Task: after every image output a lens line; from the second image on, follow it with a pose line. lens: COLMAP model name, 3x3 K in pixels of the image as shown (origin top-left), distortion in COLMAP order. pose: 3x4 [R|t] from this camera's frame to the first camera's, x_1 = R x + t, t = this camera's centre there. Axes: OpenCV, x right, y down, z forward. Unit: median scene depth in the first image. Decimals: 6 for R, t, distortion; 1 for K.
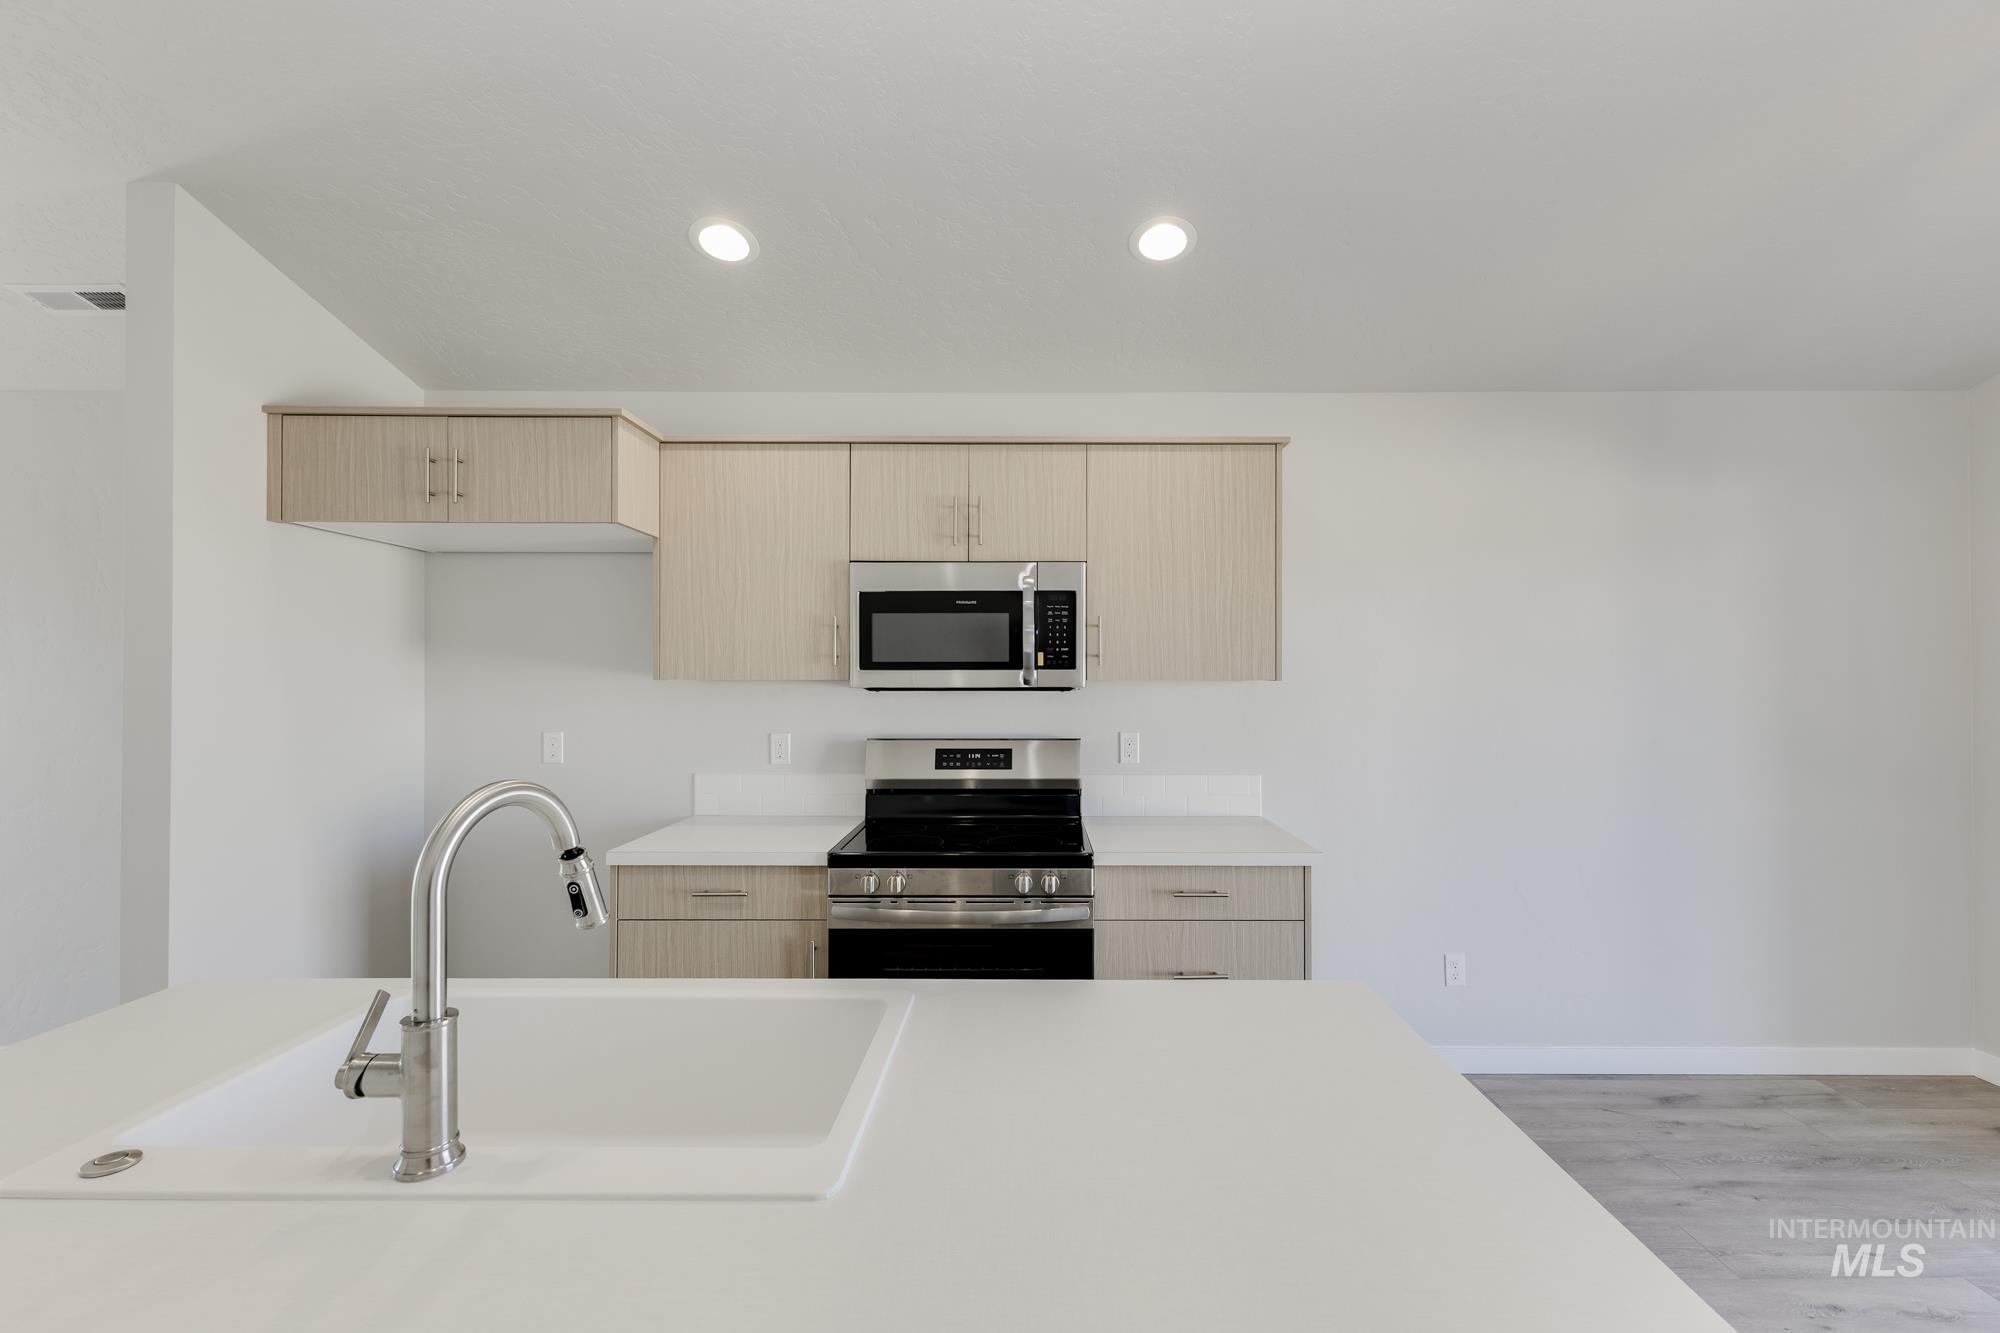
lens RADIAL K [[889.5, 0, 1041.8], [0, 889.5, 666.2], [0, 0, 1]] dist [0.000089, 0.000154]
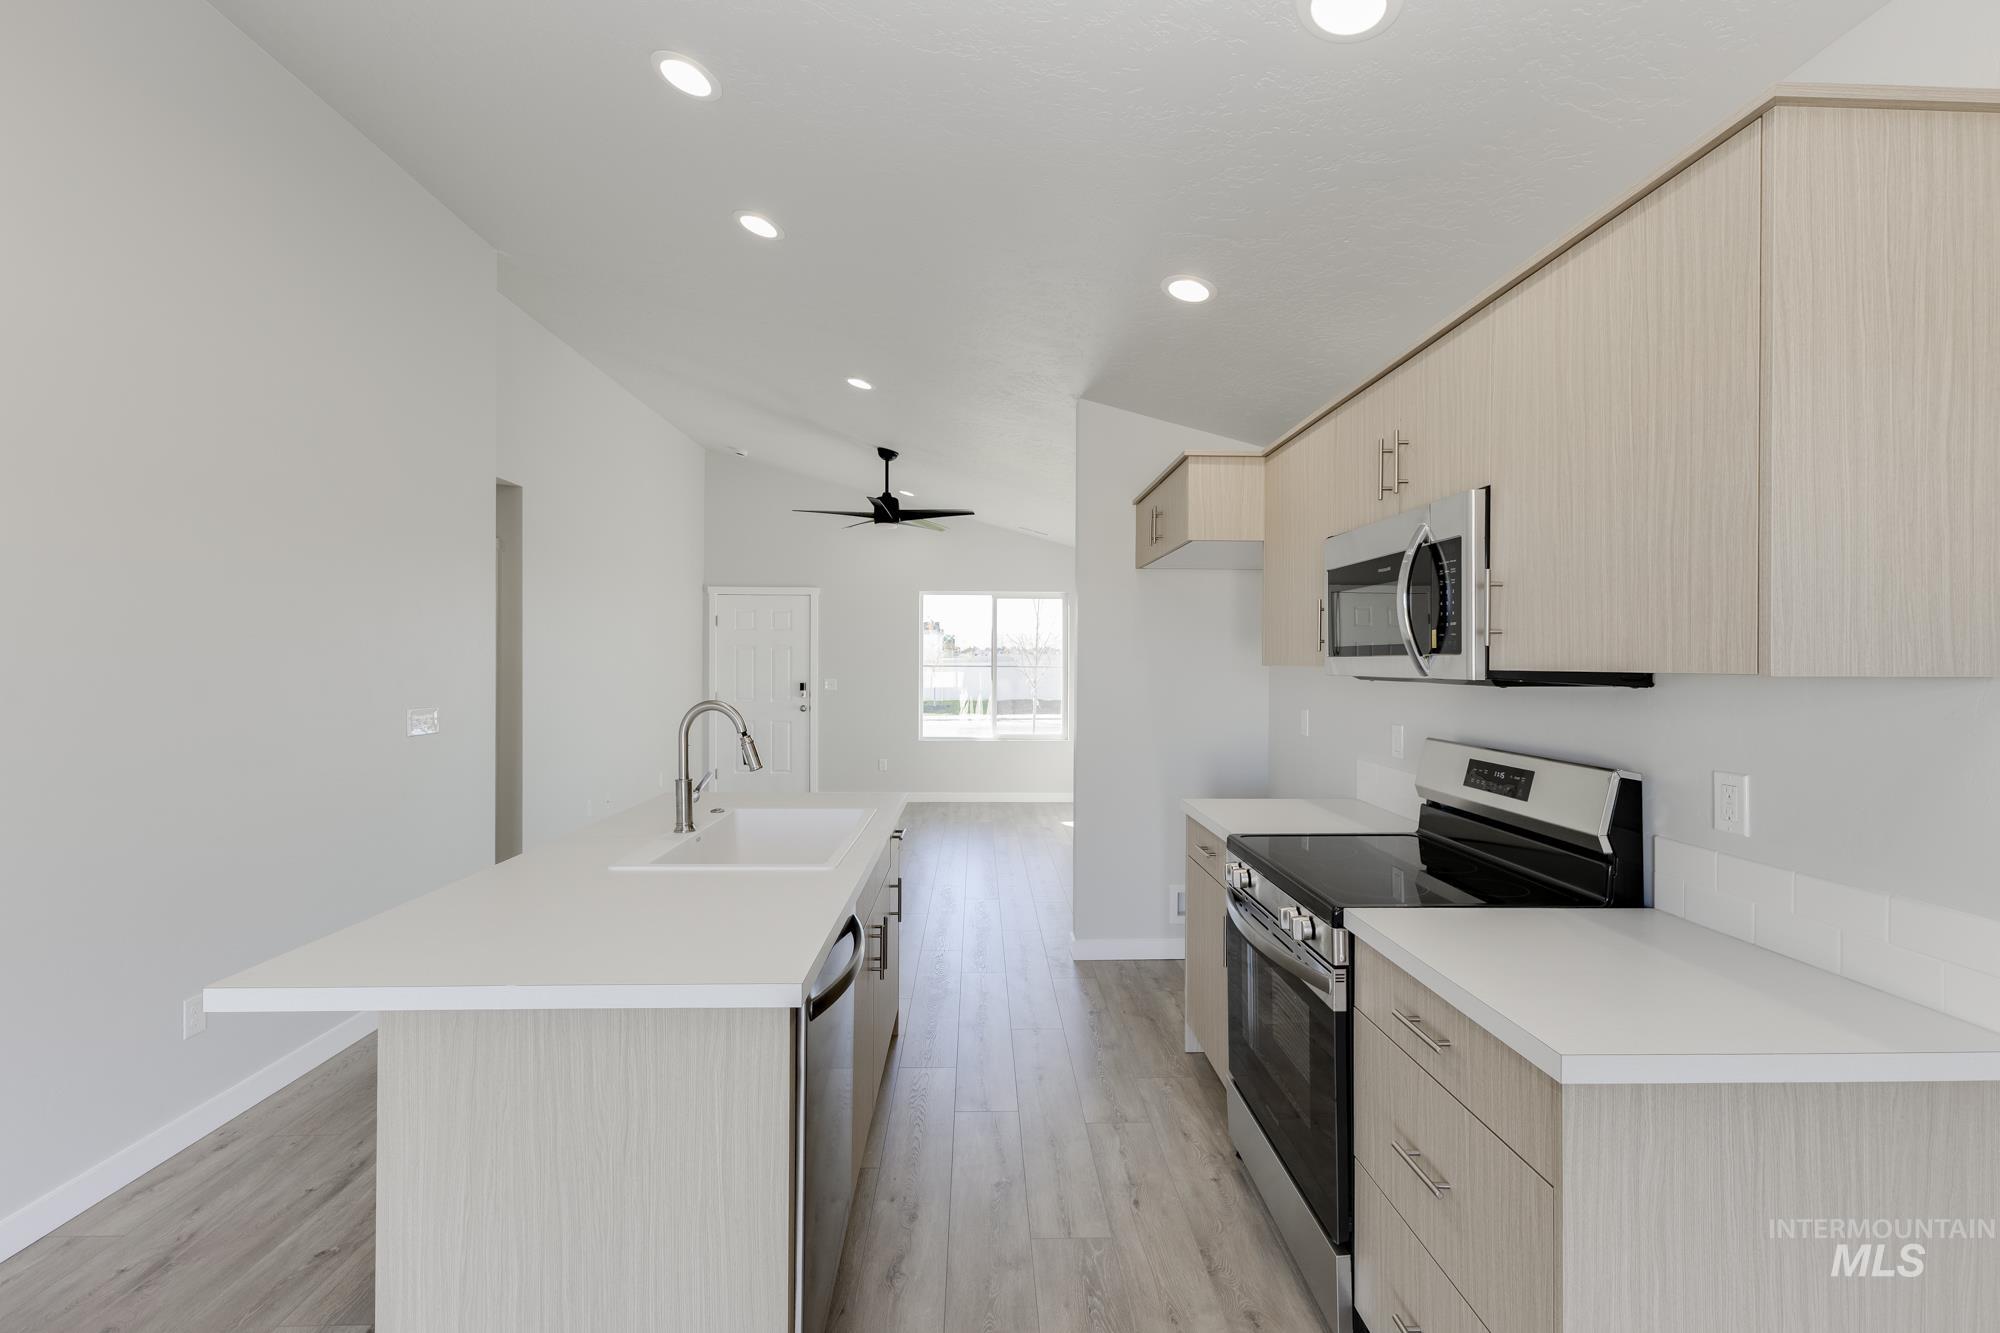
lens RADIAL K [[835.3, 0, 1007.8], [0, 835.3, 655.6], [0, 0, 1]] dist [-0.001140, -0.000156]
pose [[0.044988, -0.002737, -0.998984, 0.637760], [0.004343, 0.999987, -0.002544, 0.004738], [0.998978, -0.004224, 0.044999, 0.627374]]
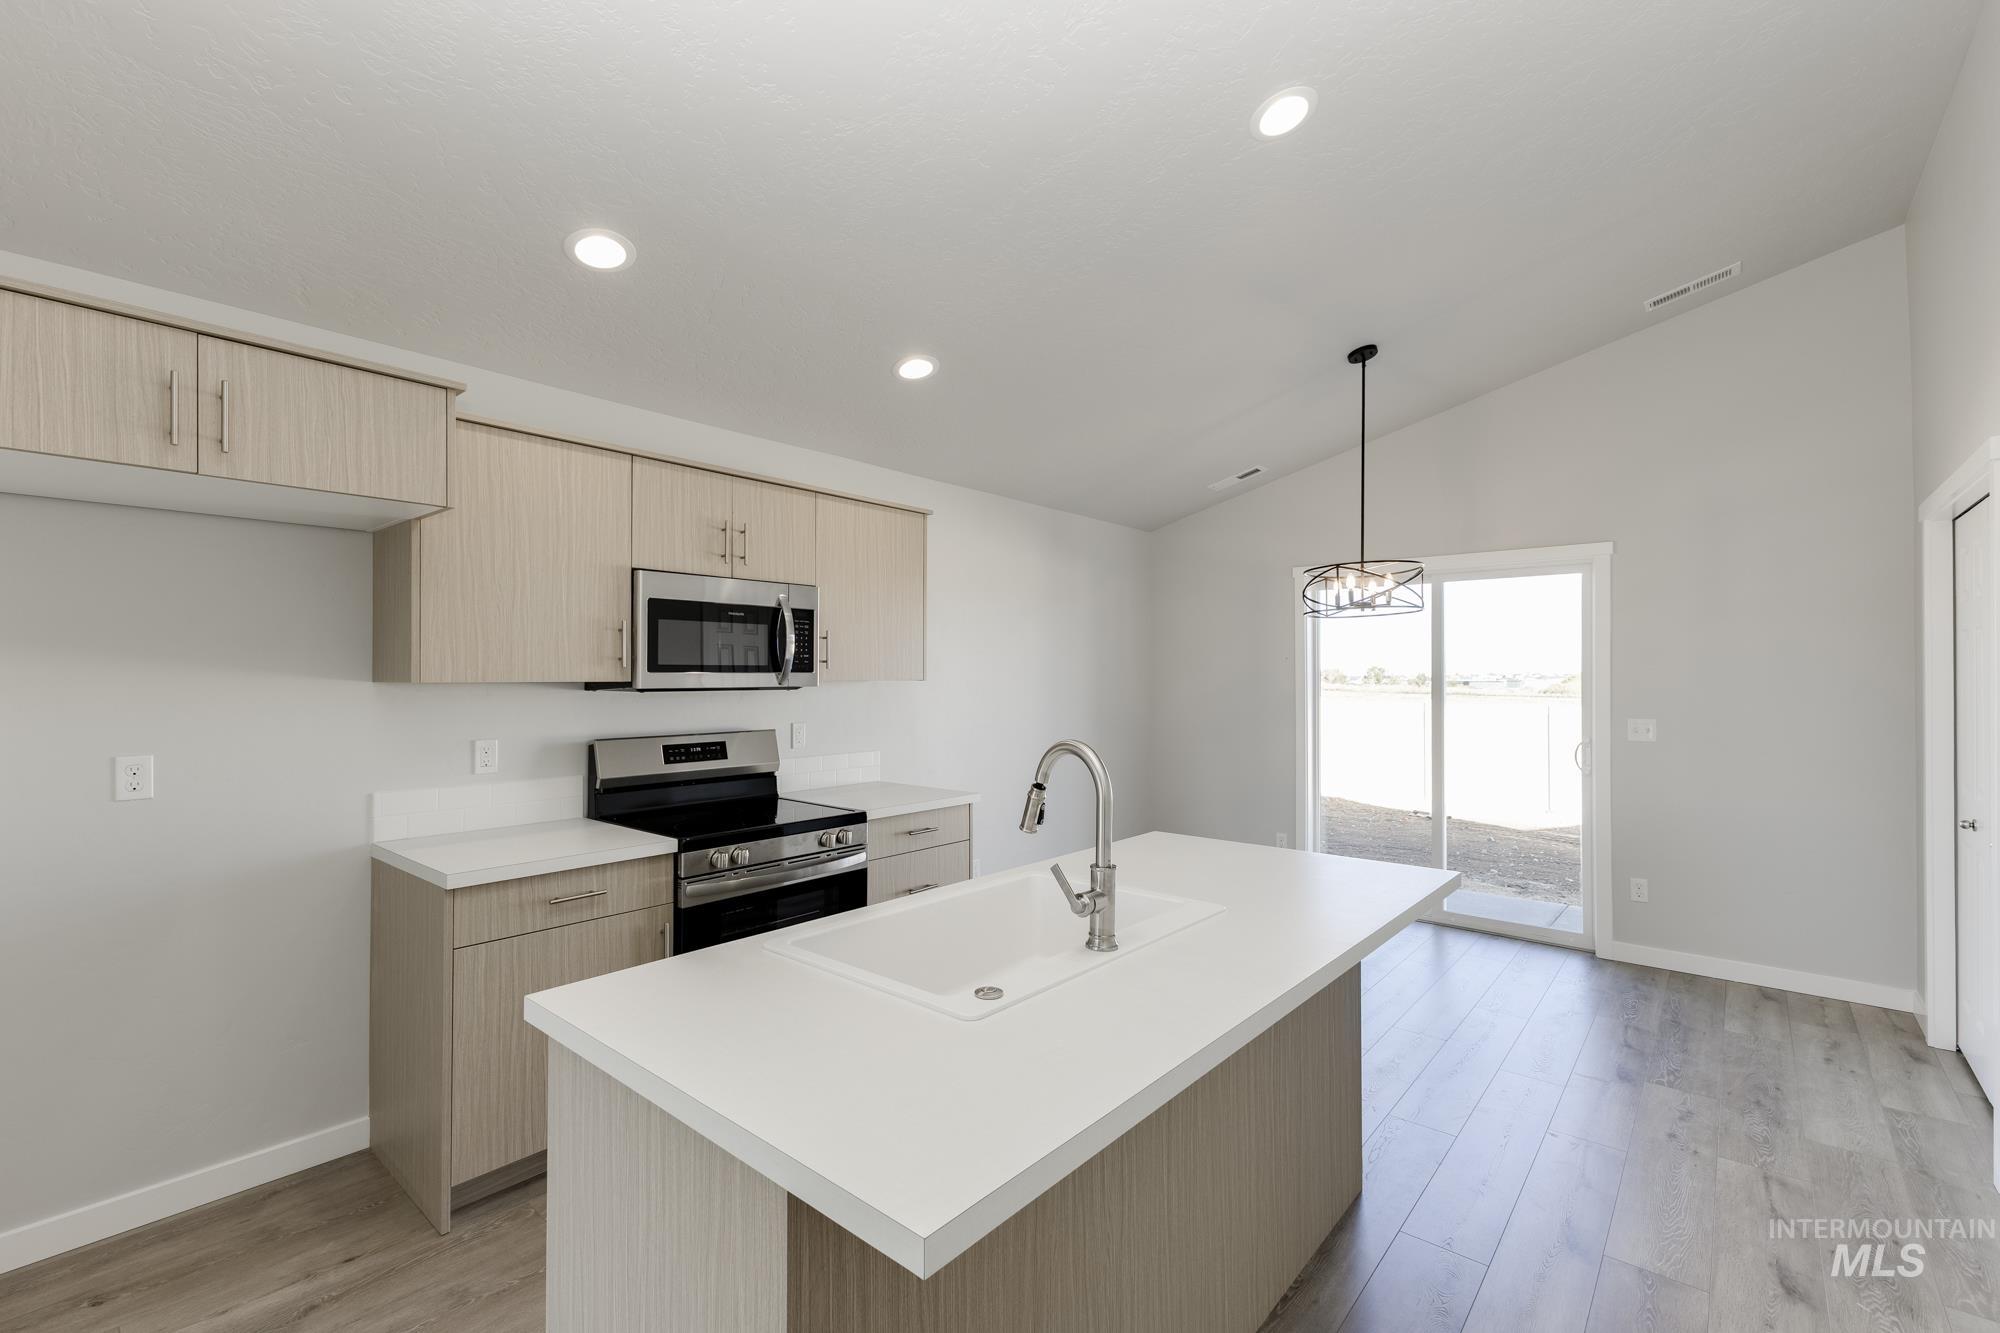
lens RADIAL K [[872.2, 0, 996.1], [0, 872.2, 670.7], [0, 0, 1]] dist [-0.001283, -0.000213]
pose [[0.647010, 0.004146, 0.762471, -0.727431], [-0.007102, 0.999975, 0.000590, -0.000957], [-0.762449, -0.005797, 0.647023, 0.011250]]
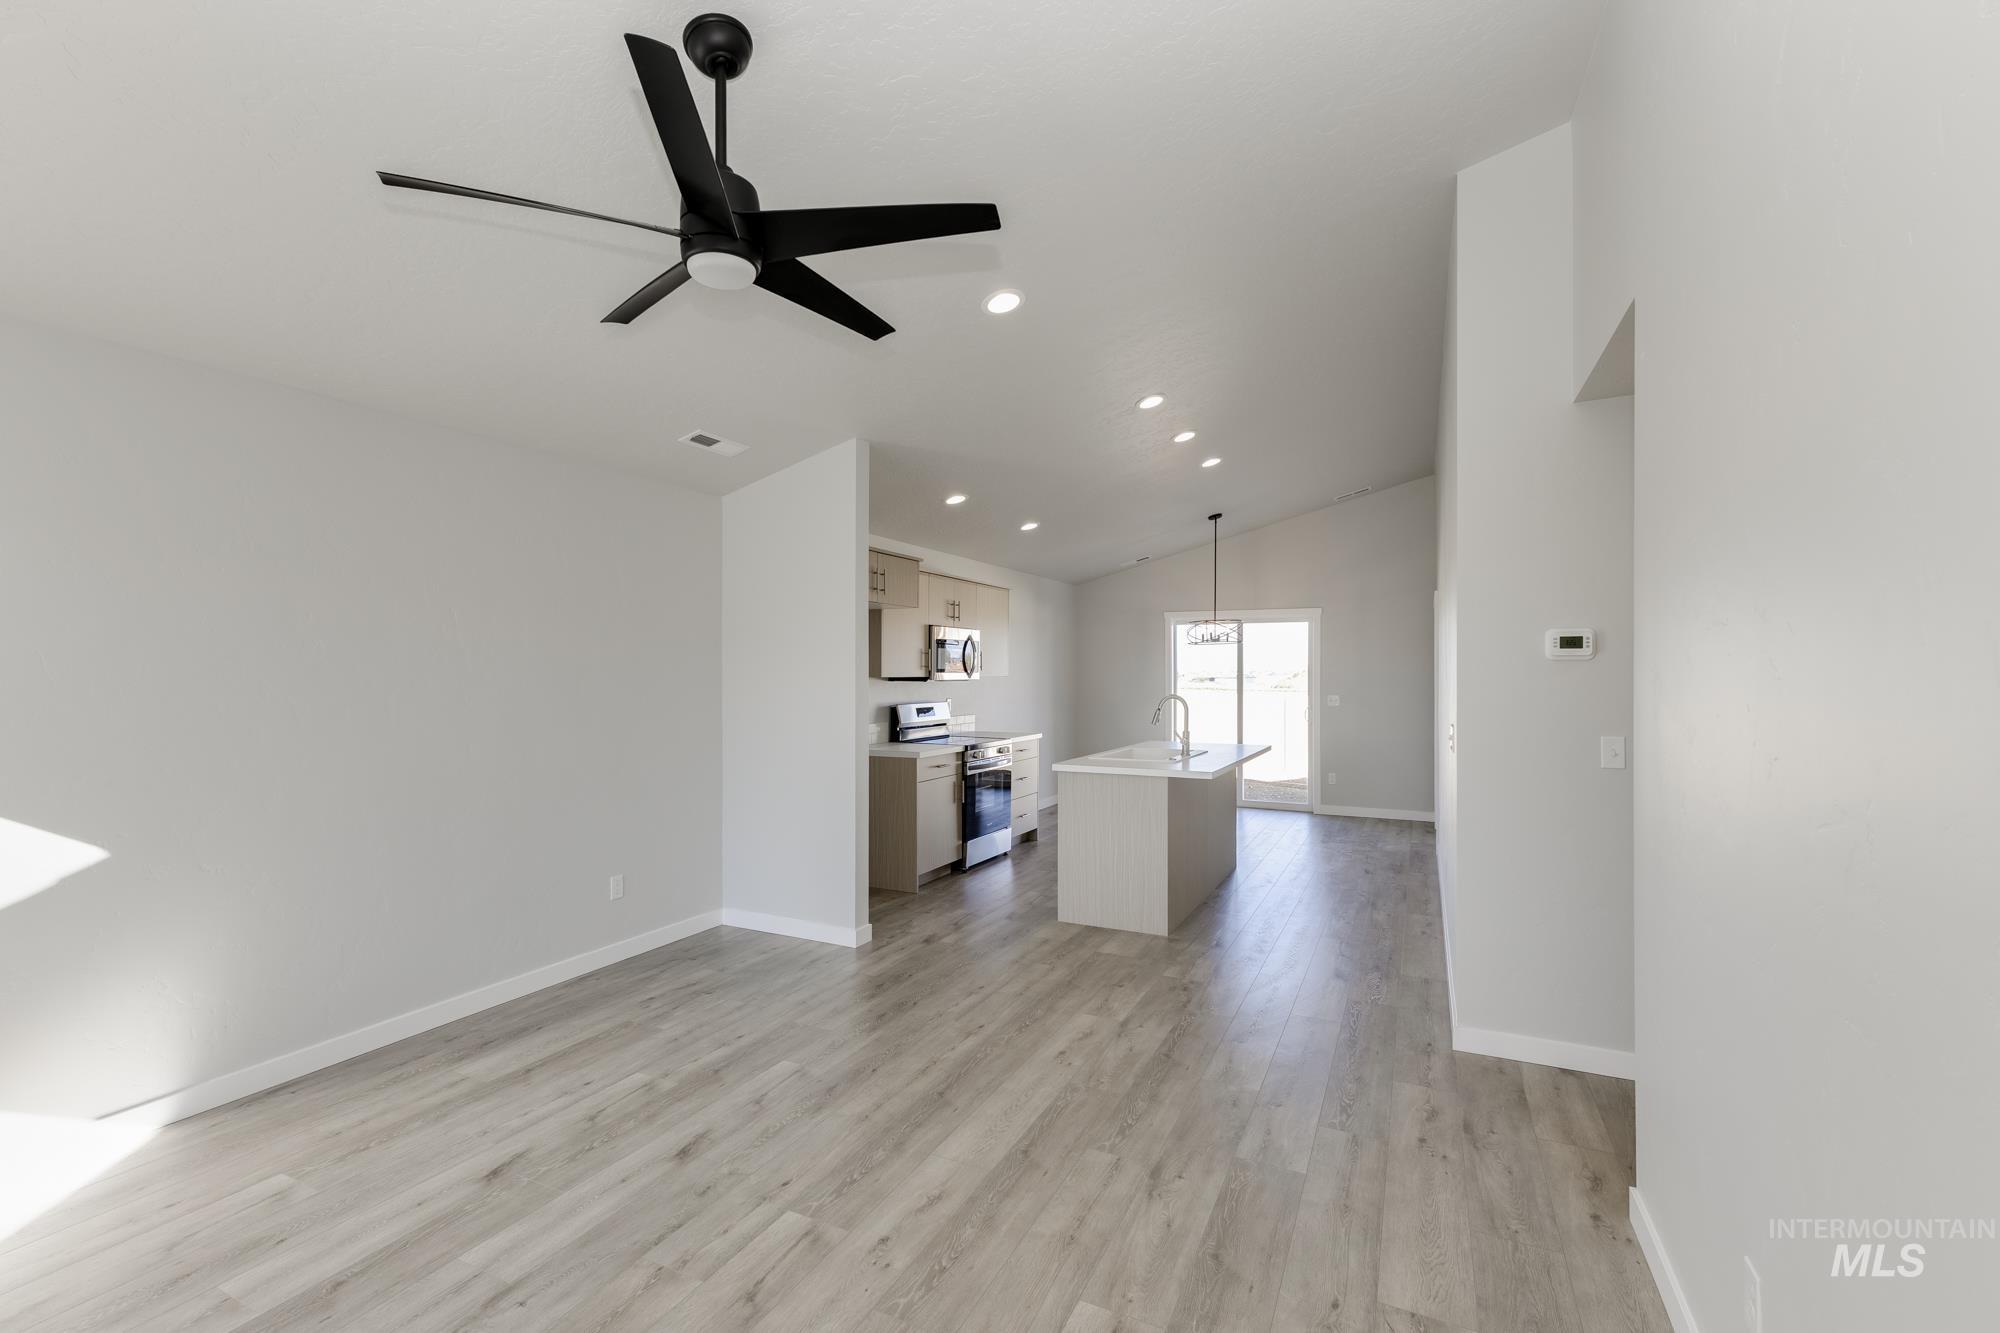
lens RADIAL K [[877.7, 0, 1023.2], [0, 877.7, 662.8], [0, 0, 1]] dist [0.000779, 0.000097]
pose [[0.409677, 0.009952, 0.912176, -2.184469], [-0.011213, 0.999920, -0.005873, -0.009886], [-0.912162, -0.007822, 0.409756, -0.140120]]
